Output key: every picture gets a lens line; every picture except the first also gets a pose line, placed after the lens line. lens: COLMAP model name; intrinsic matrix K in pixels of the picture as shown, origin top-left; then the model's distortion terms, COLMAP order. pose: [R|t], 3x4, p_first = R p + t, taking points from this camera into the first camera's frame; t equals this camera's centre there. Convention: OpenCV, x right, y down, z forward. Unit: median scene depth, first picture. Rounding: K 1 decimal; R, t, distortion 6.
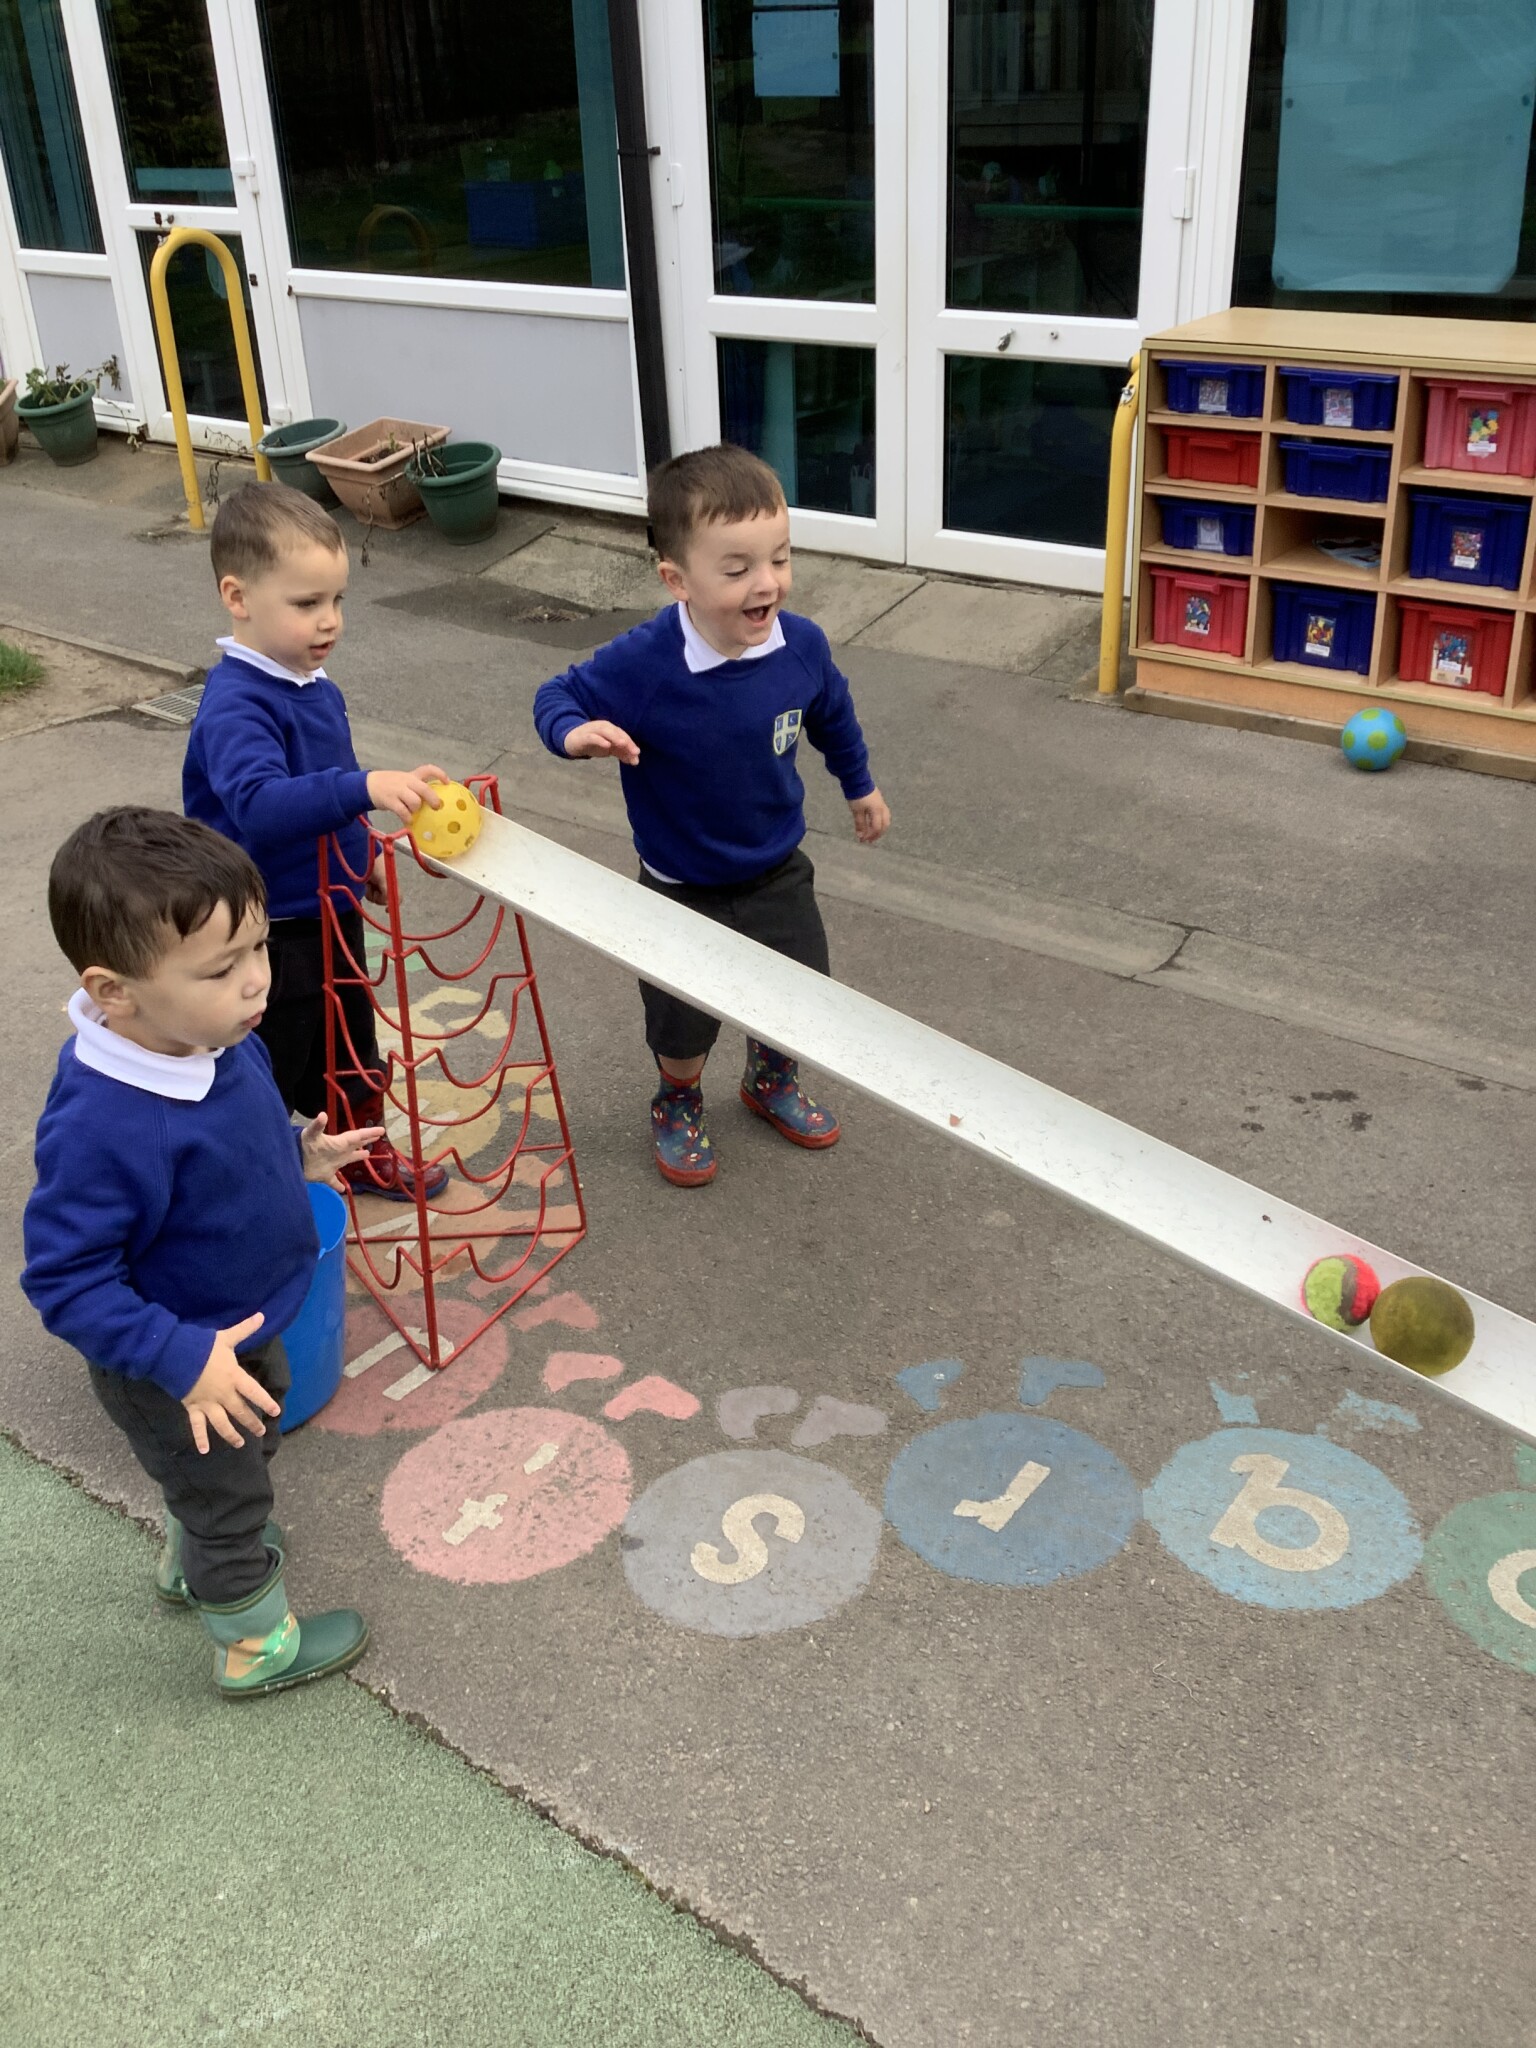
lens RADIAL K [[1759.4, 0, 771.5], [0, 1759.4, 962.8], [0, 0, 1]] dist [0.096986, -0.283215]
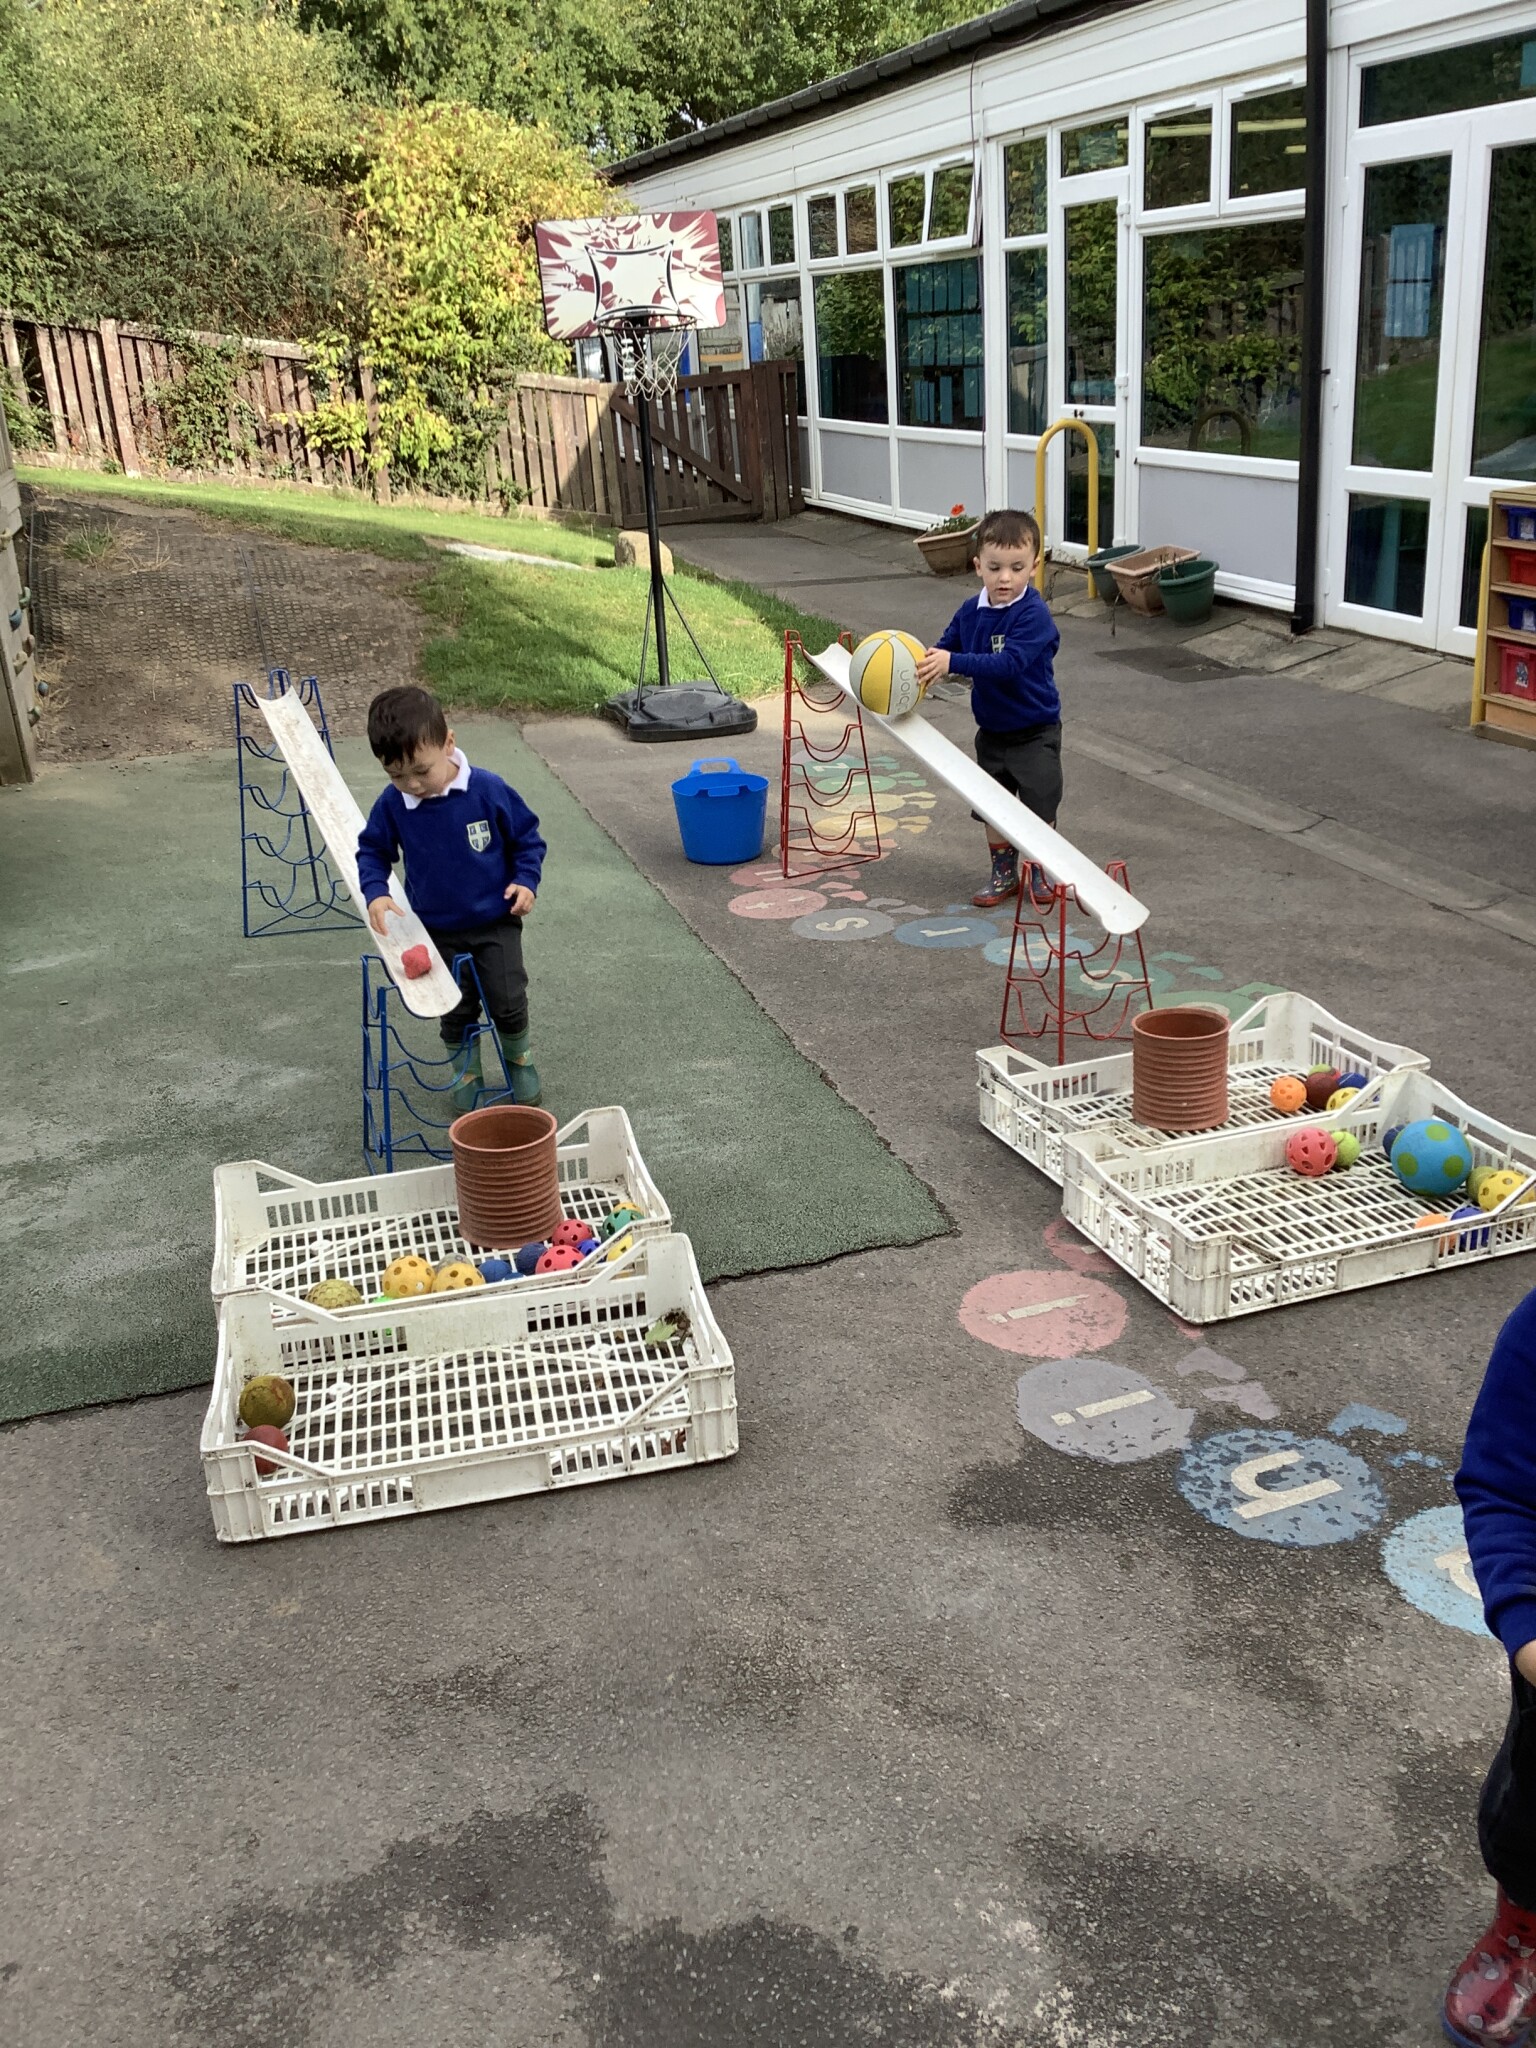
lens RADIAL K [[1851.5, 0, 768.0], [0, 1851.5, 1024.0], [0, 0, 1]] dist [0.003741, -0.311678]
pose [[0.803854, 0.173393, -0.568993, 0.562635], [-0.216297, 0.976294, -0.008065, 0.201095], [0.554107, 0.129555, 0.822302, -0.473748]]
